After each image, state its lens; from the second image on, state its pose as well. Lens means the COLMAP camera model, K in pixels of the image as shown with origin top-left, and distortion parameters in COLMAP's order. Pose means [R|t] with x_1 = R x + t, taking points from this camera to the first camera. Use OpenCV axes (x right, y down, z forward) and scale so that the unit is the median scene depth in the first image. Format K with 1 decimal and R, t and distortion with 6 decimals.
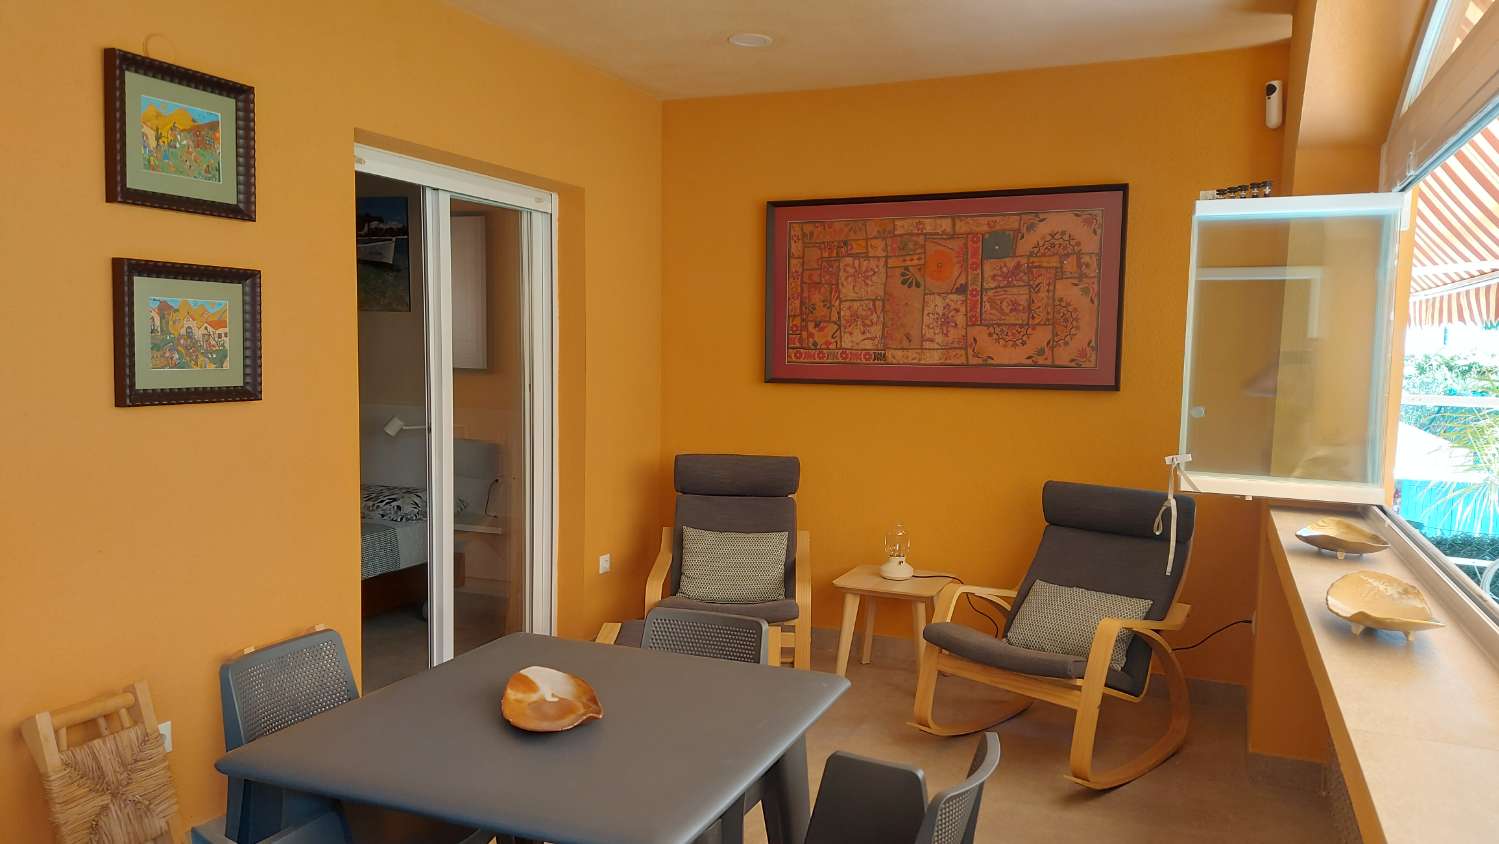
lens RADIAL K [[1070.3, 0, 763.5], [0, 1070.3, 430.9], [0, 0, 1]] dist [0.080520, -0.077747]
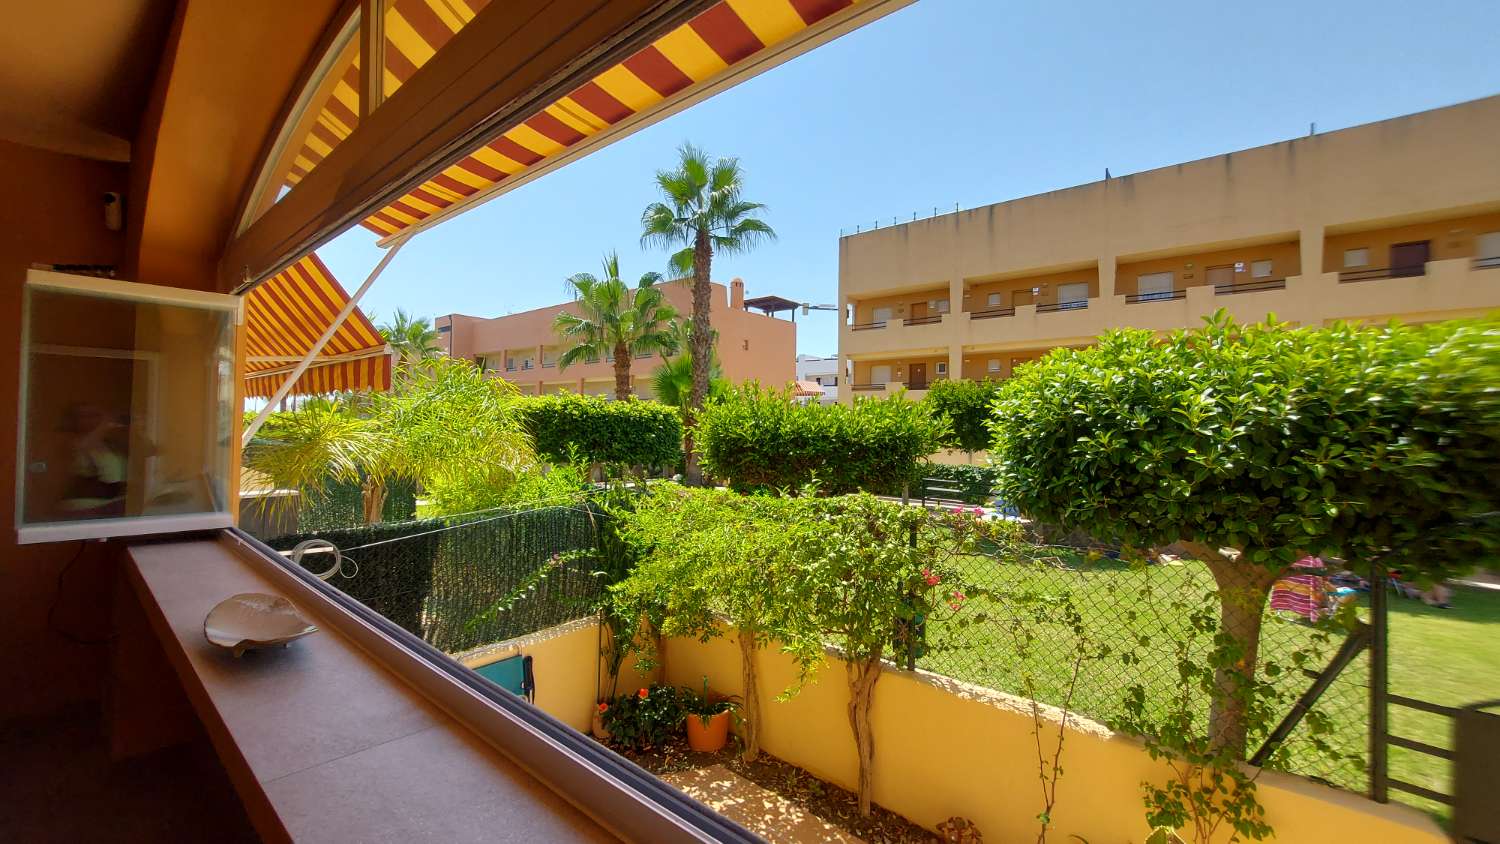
lens RADIAL K [[595.9, 0, 748.2], [0, 595.9, 414.8], [0, 0, 1]] dist [-0.016791, -0.000222]
pose [[0.297870, 0.003903, 0.954598, 0.051015], [0.065640, 0.997541, -0.024560, -0.006590], [-0.952347, 0.069975, 0.296882, 0.127368]]
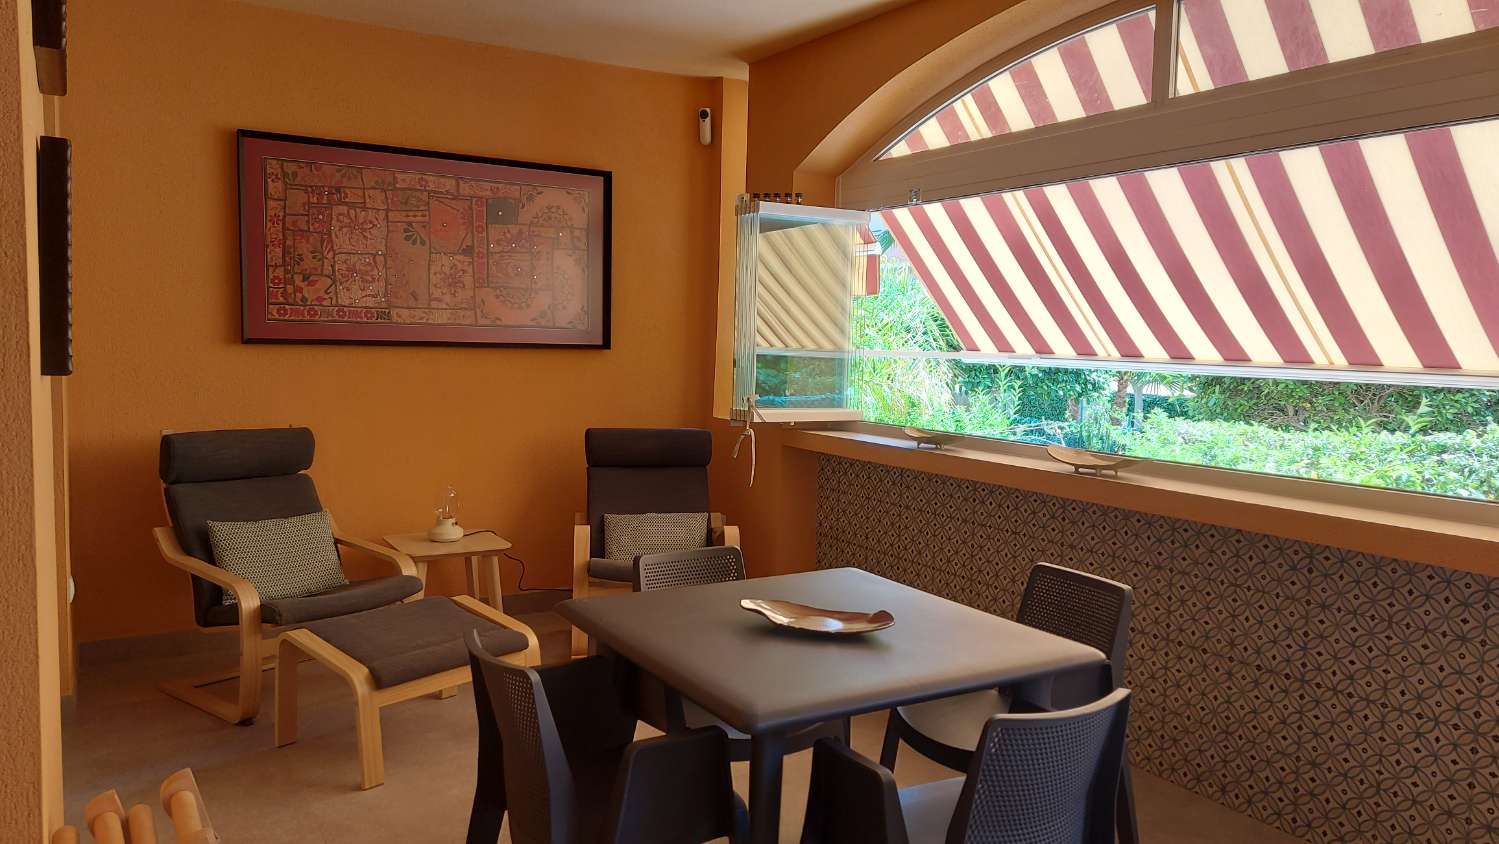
lens RADIAL K [[1070.3, 0, 769.1], [0, 1070.3, 431.3], [0, 0, 1]] dist [0.080520, -0.077747]
pose [[0.577761, -0.070580, 0.813148, -0.516050], [0.047797, 0.997470, 0.052618, -0.001193], [-0.814805, 0.008466, 0.579673, 0.182270]]
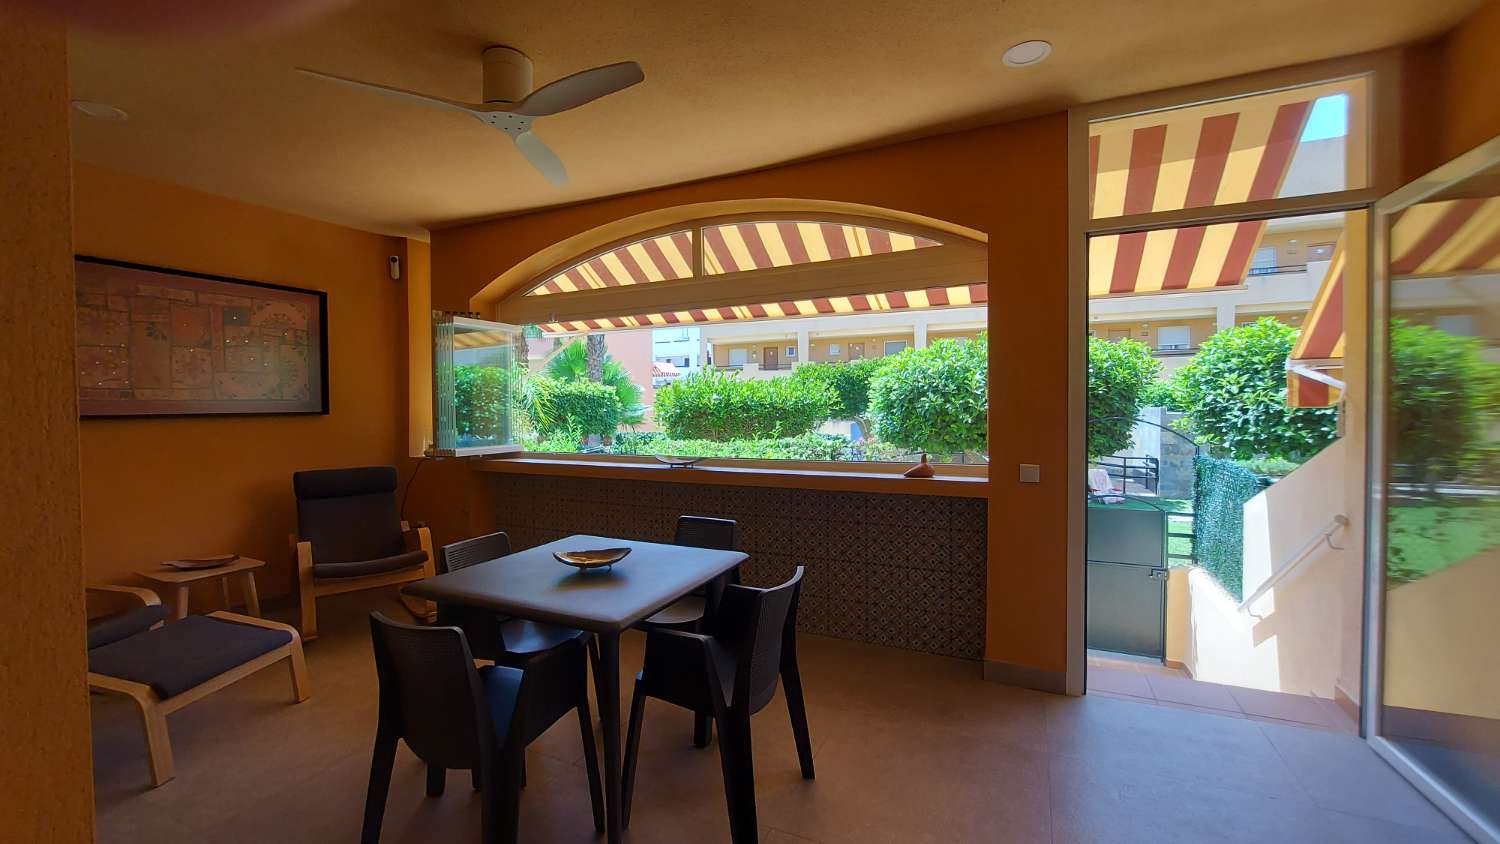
lens RADIAL K [[595.9, 0, 746.9], [0, 595.9, 420.0], [0, 0, 1]] dist [-0.016791, -0.000222]
pose [[0.040782, -0.040464, 0.998348, -0.553045], [0.088460, 0.995402, 0.036731, -0.004662], [-0.995244, 0.086816, 0.044174, 0.310601]]
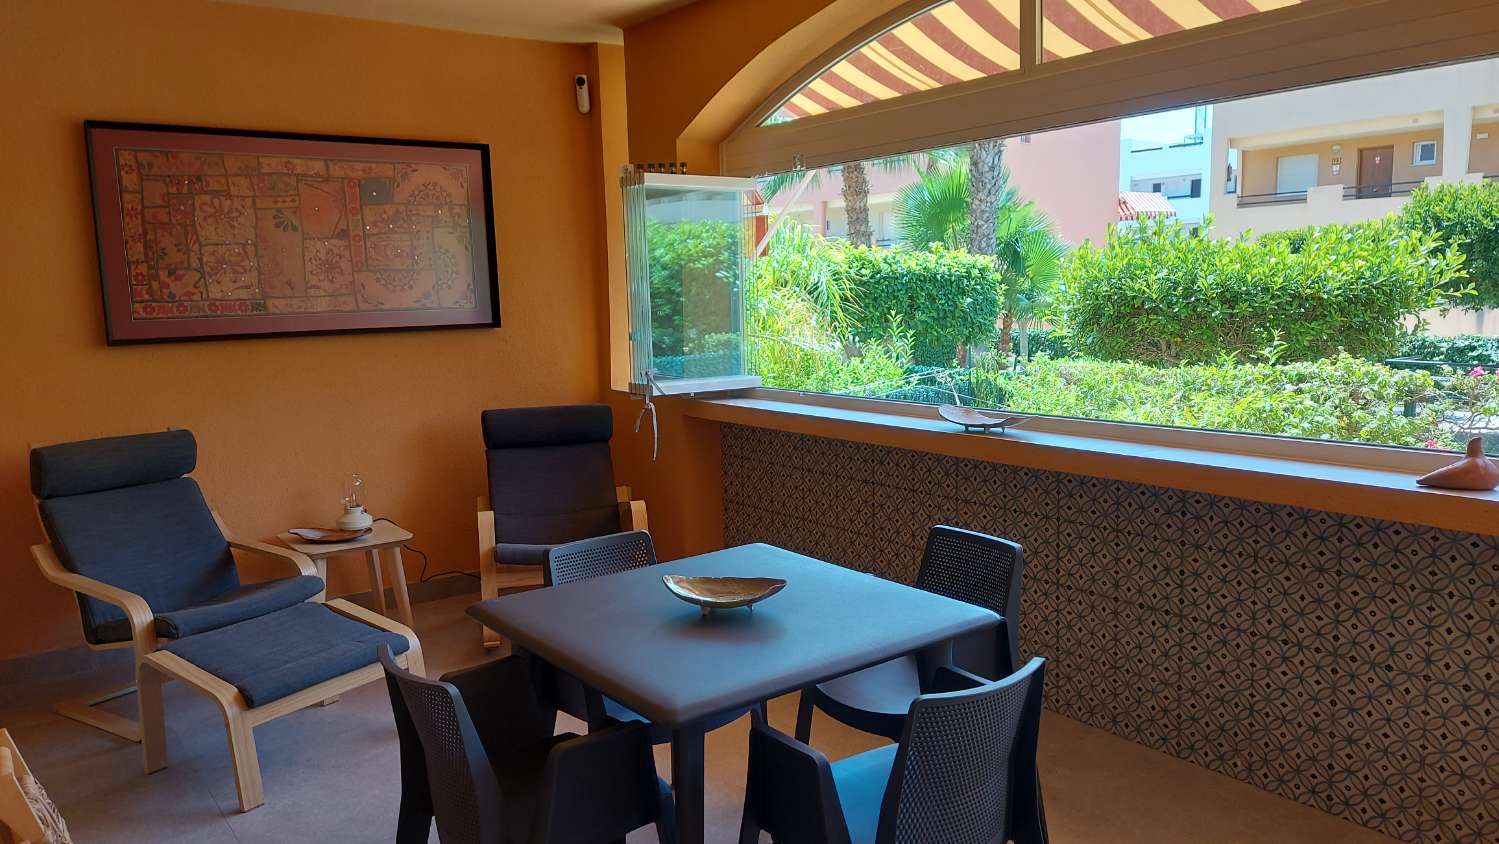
lens RADIAL K [[1070.3, 0, 766.6], [0, 1070.3, 428.1], [0, 0, 1]] dist [0.080520, -0.077747]
pose [[0.494136, -0.142139, 0.857686, -0.524152], [0.100765, 0.989259, 0.105890, -0.023119], [-0.863525, 0.034101, 0.503152, 0.176323]]
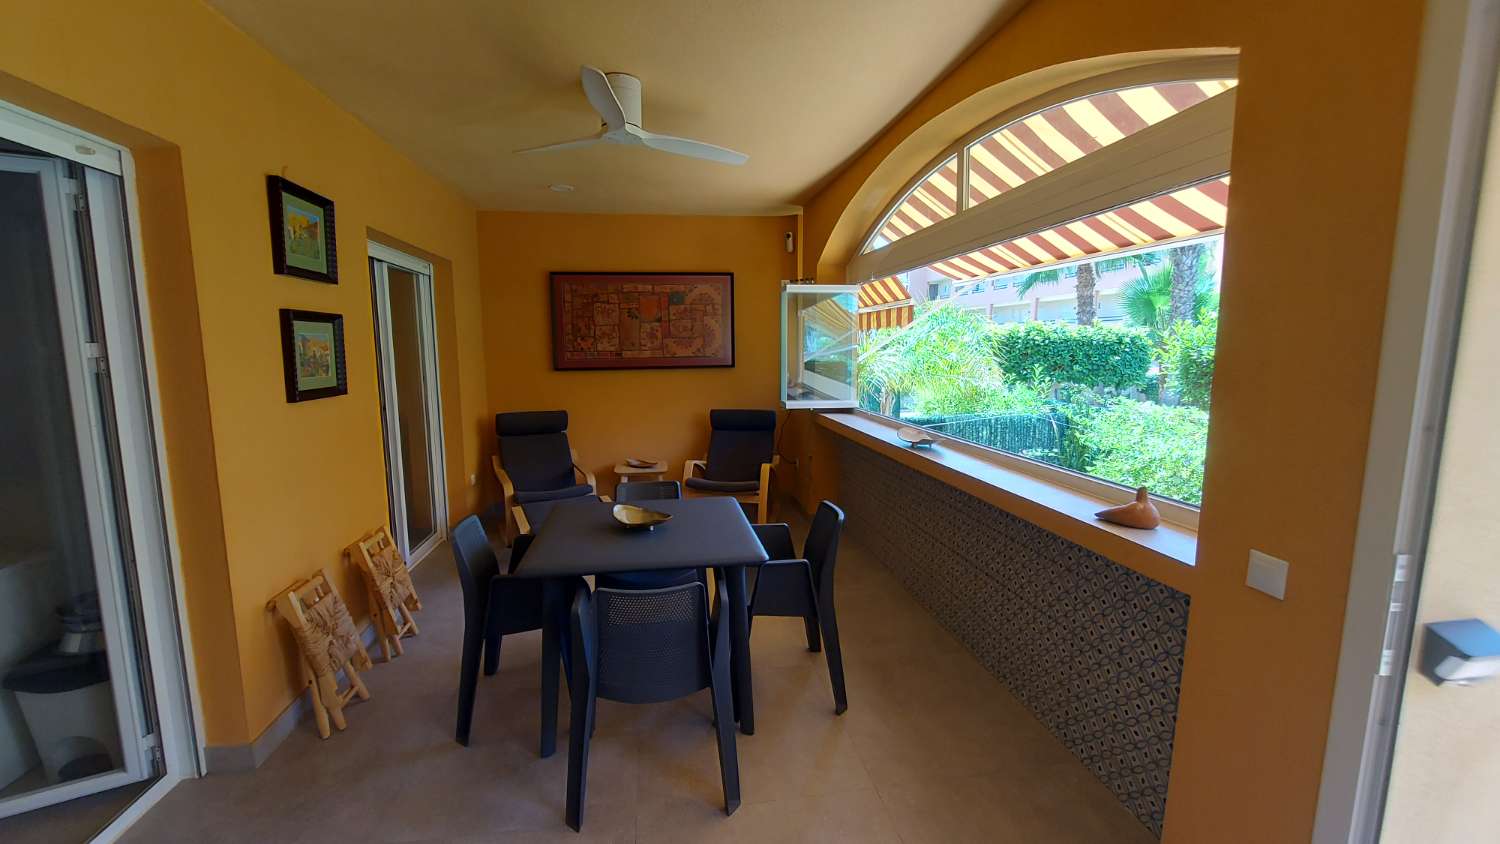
lens RADIAL K [[595.9, 0, 744.0], [0, 595.9, 420.3], [0, 0, 1]] dist [-0.016791, -0.000222]
pose [[0.854668, -0.086844, 0.511860, -0.281010], [0.062447, 0.995949, 0.064707, -0.006365], [-0.515405, -0.023339, 0.856629, -0.050539]]
